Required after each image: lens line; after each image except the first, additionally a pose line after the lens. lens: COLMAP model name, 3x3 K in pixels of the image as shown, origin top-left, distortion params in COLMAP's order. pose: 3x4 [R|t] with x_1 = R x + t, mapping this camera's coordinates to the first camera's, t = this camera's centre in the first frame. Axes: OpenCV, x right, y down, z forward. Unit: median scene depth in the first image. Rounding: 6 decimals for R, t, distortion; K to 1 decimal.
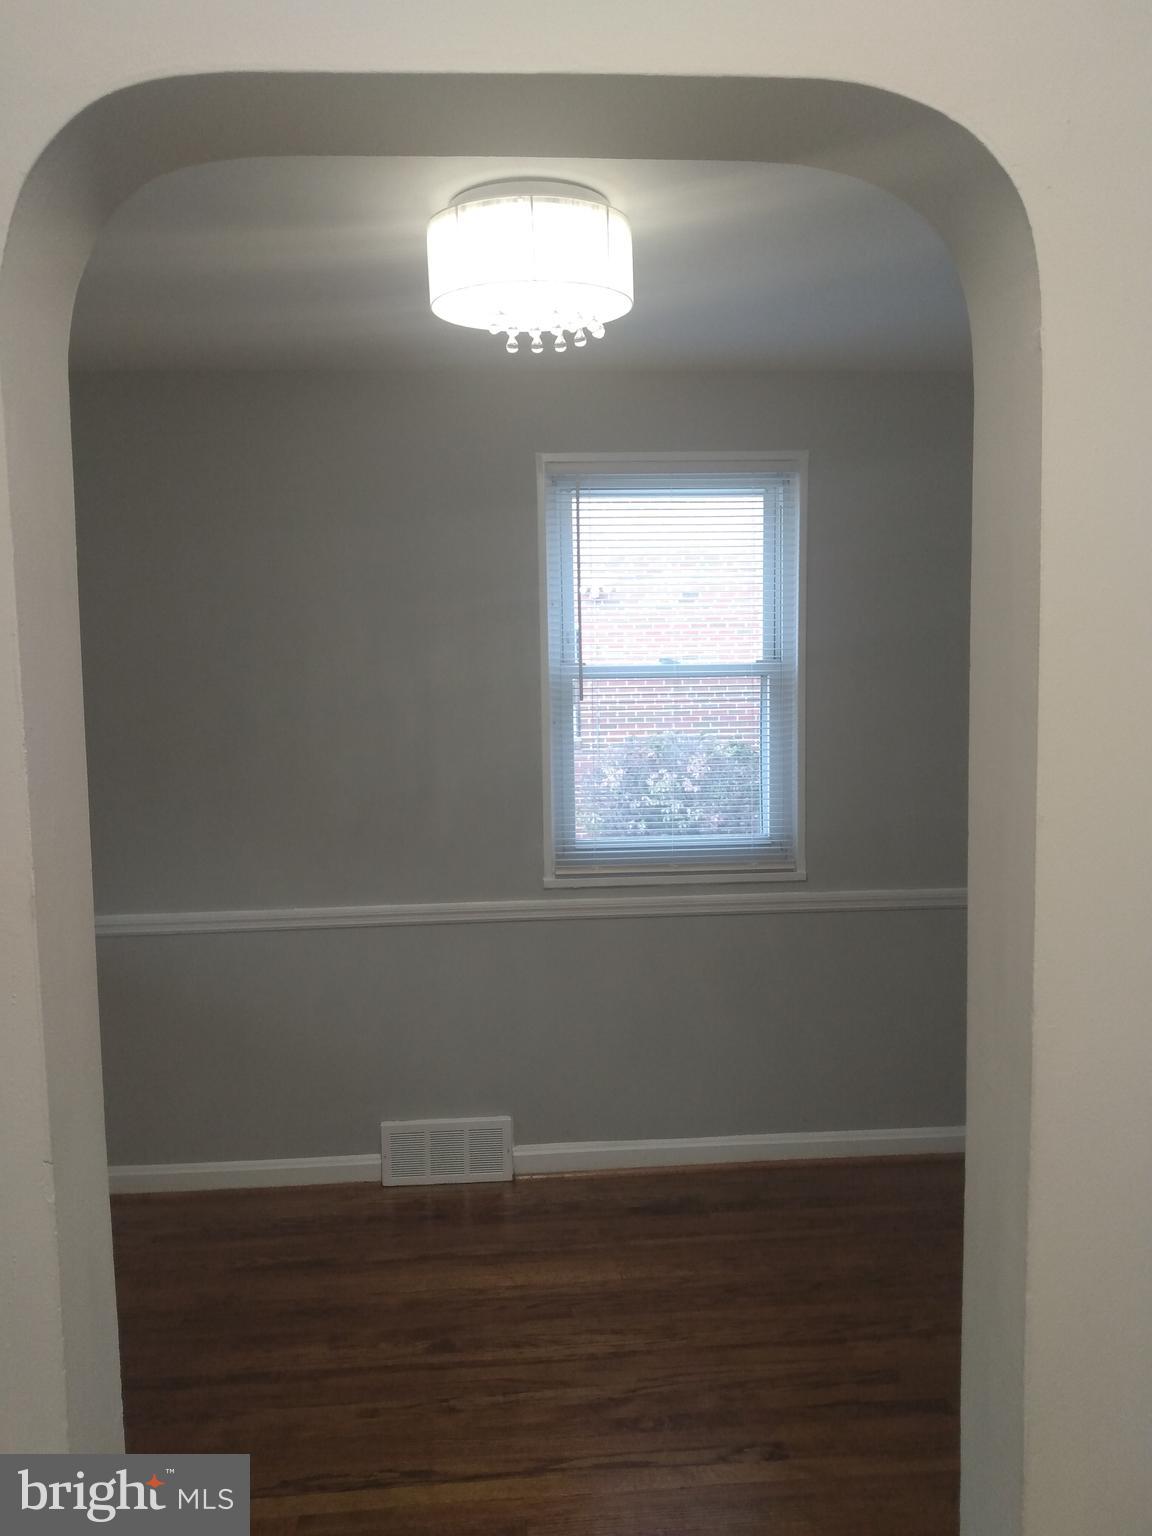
lens RADIAL K [[1197.7, 0, 587.5], [0, 1197.7, 775.4], [0, 0, 1]] dist [0.089626, -0.173153]
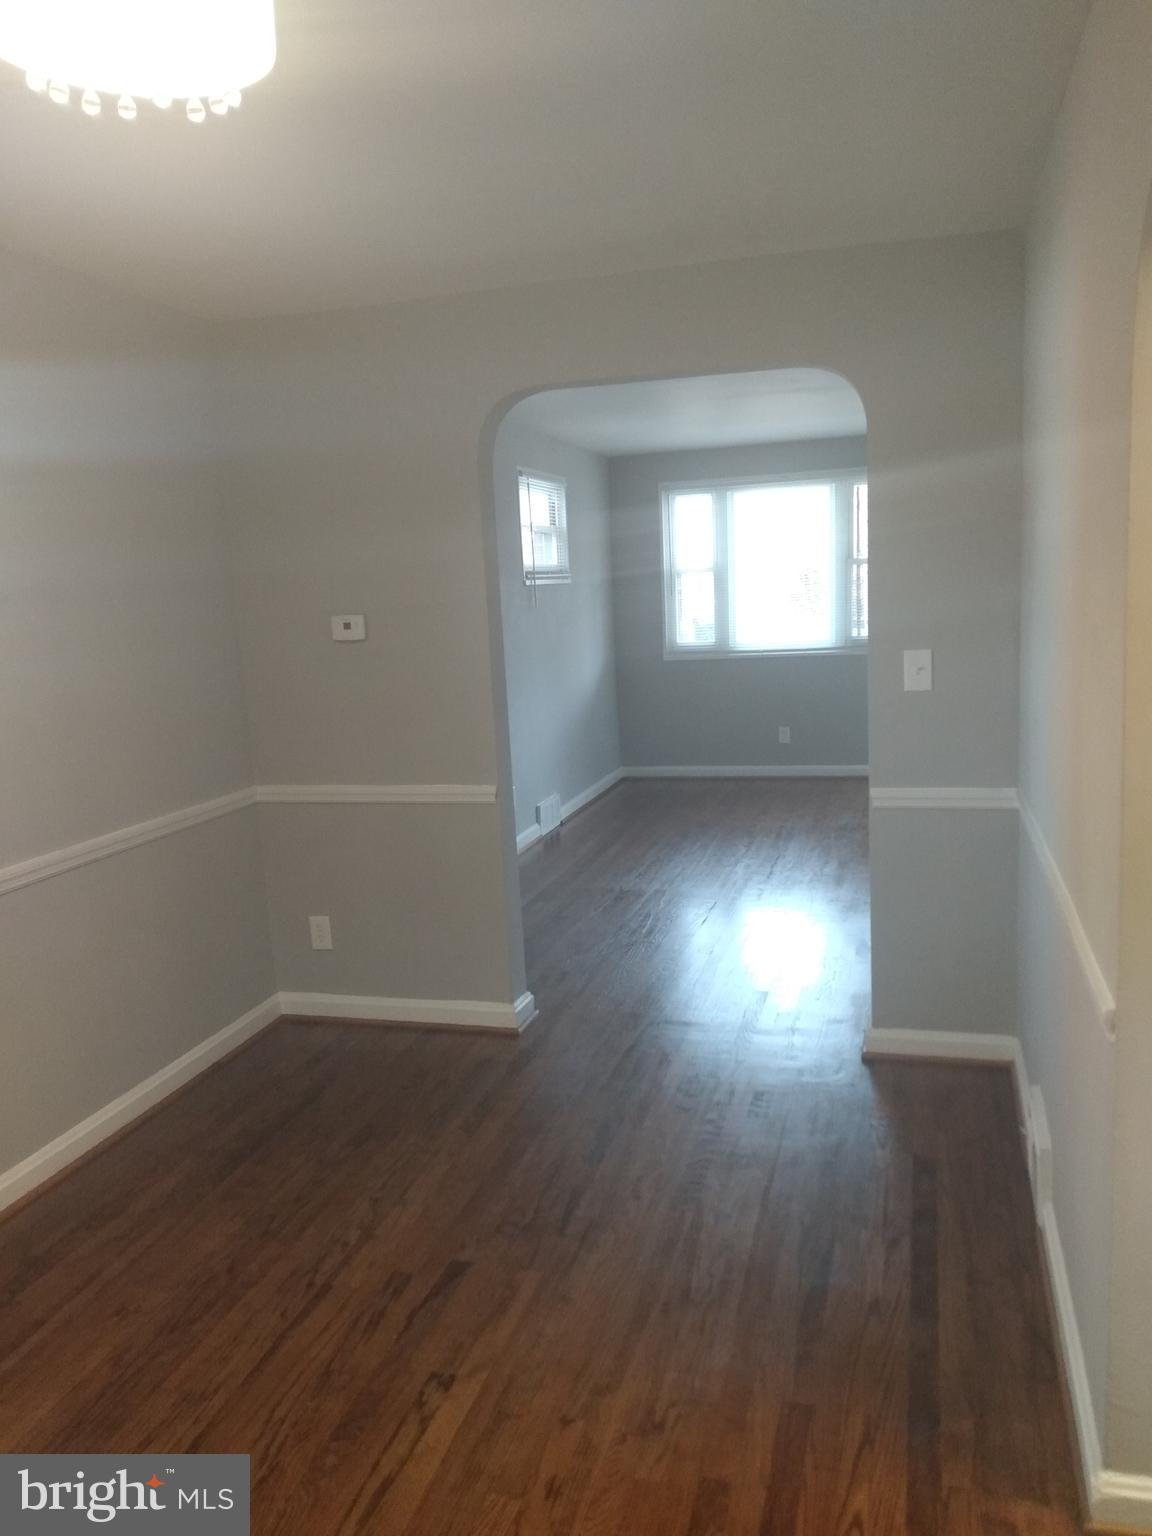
lens RADIAL K [[1197.7, 0, 587.5], [0, 1197.7, 775.4], [0, 0, 1]] dist [0.089626, -0.173153]
pose [[0.343379, -0.158877, 0.925661, -0.421071], [0.136092, 0.983603, 0.118338, -0.010324], [-0.929284, 0.085340, 0.359371, 0.340139]]
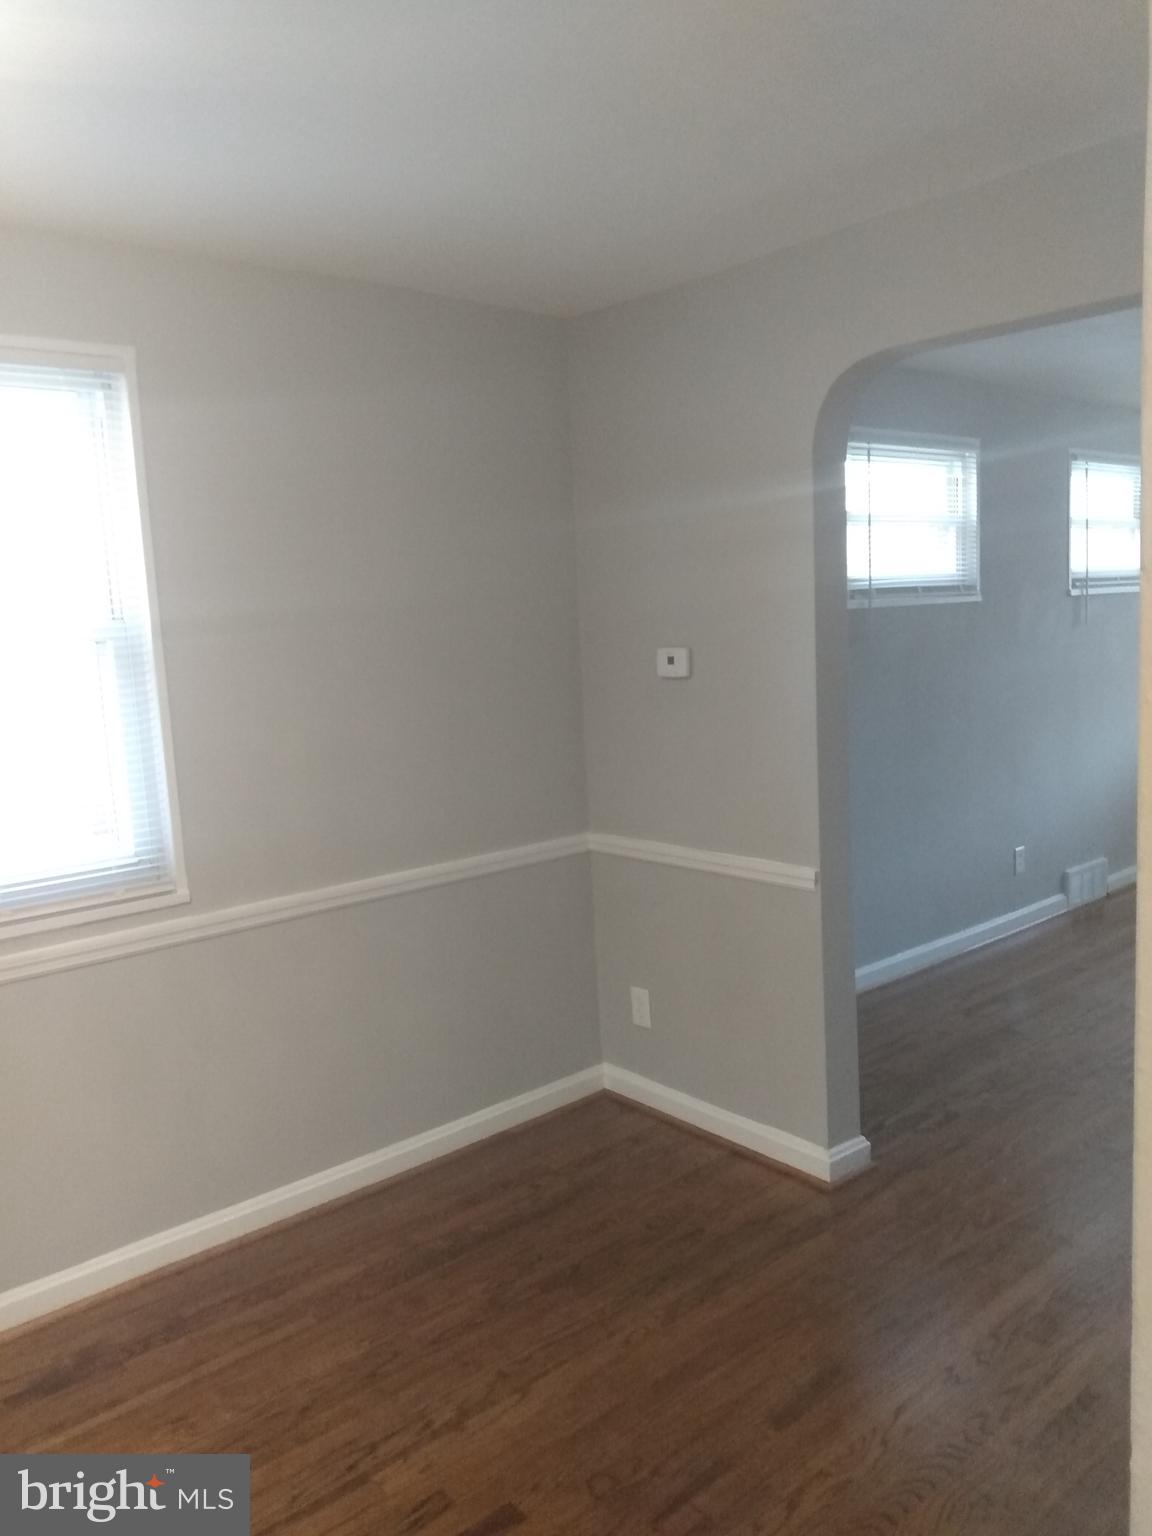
lens RADIAL K [[1197.7, 0, 587.5], [0, 1197.7, 775.4], [0, 0, 1]] dist [0.089626, -0.173153]
pose [[0.803712, -0.111603, 0.584458, -0.064237], [0.098424, 0.993657, 0.054393, -0.012617], [-0.586821, 0.013808, 0.809599, 0.212698]]
